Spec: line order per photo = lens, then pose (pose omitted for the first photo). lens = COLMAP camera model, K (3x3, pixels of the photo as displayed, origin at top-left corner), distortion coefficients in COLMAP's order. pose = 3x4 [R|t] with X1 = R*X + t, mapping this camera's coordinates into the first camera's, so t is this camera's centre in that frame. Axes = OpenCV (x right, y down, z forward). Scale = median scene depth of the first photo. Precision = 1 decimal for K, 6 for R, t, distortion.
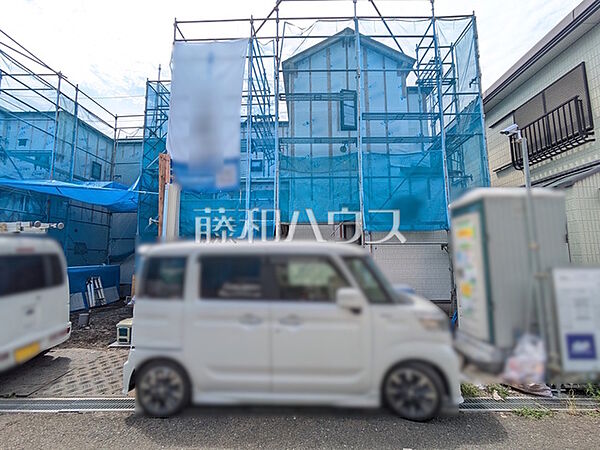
lens RADIAL K [[267.2, 0, 300.0], [0, 267.2, 225.0], [0, 0, 1]] dist [0.001488, 0.001855]
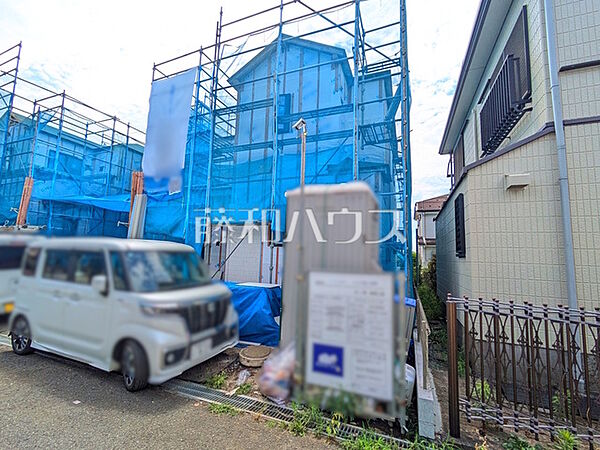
lens RADIAL K [[271.1, 0, 297.9], [0, 271.1, 224.6], [0, 0, 1]] dist [-0.004129, 0.000121]
pose [[0.931987, -0.008835, -0.362384, 0.648249], [0.007254, 0.999957, -0.005722, 0.002927], [0.362419, 0.002704, 0.932011, 0.059577]]
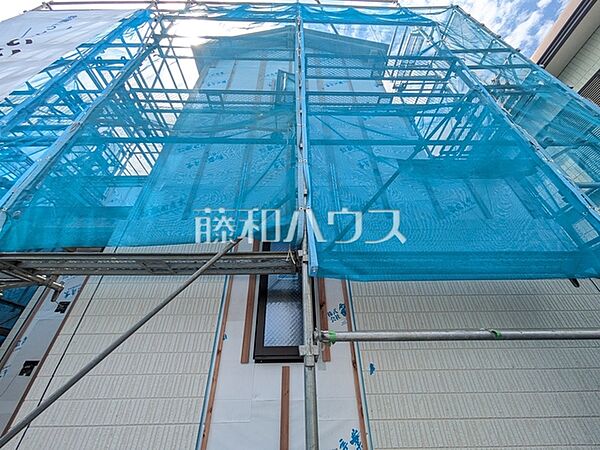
lens RADIAL K [[237.8, 0, 299.9], [0, 237.8, 225.3], [0, 0, 1]] dist [0.002963, -0.000264]
pose [[0.999420, 0.007381, 0.033243, 0.201980], [0.009431, 0.878039, -0.478496, 0.075286], [-0.032721, 0.478532, 0.877460, 0.721097]]
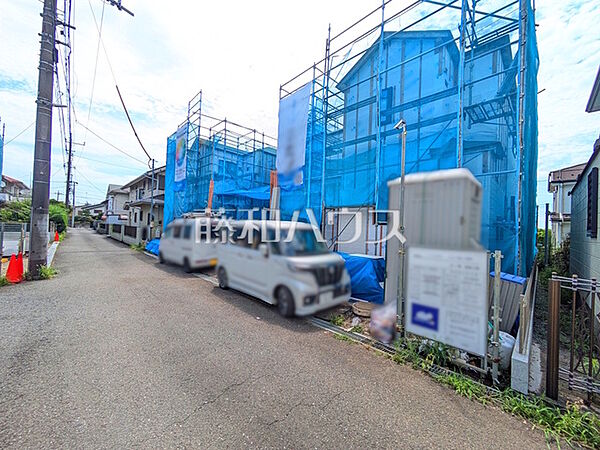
lens RADIAL K [[237.8, 0, 299.8], [0, 237.8, 223.8], [0, 0, 1]] dist [0.002963, -0.000264]
pose [[0.715396, 0.019789, -0.698439, 0.688116], [0.039542, 0.996850, 0.068746, -0.013846], [0.697600, -0.076798, 0.712360, -0.027711]]
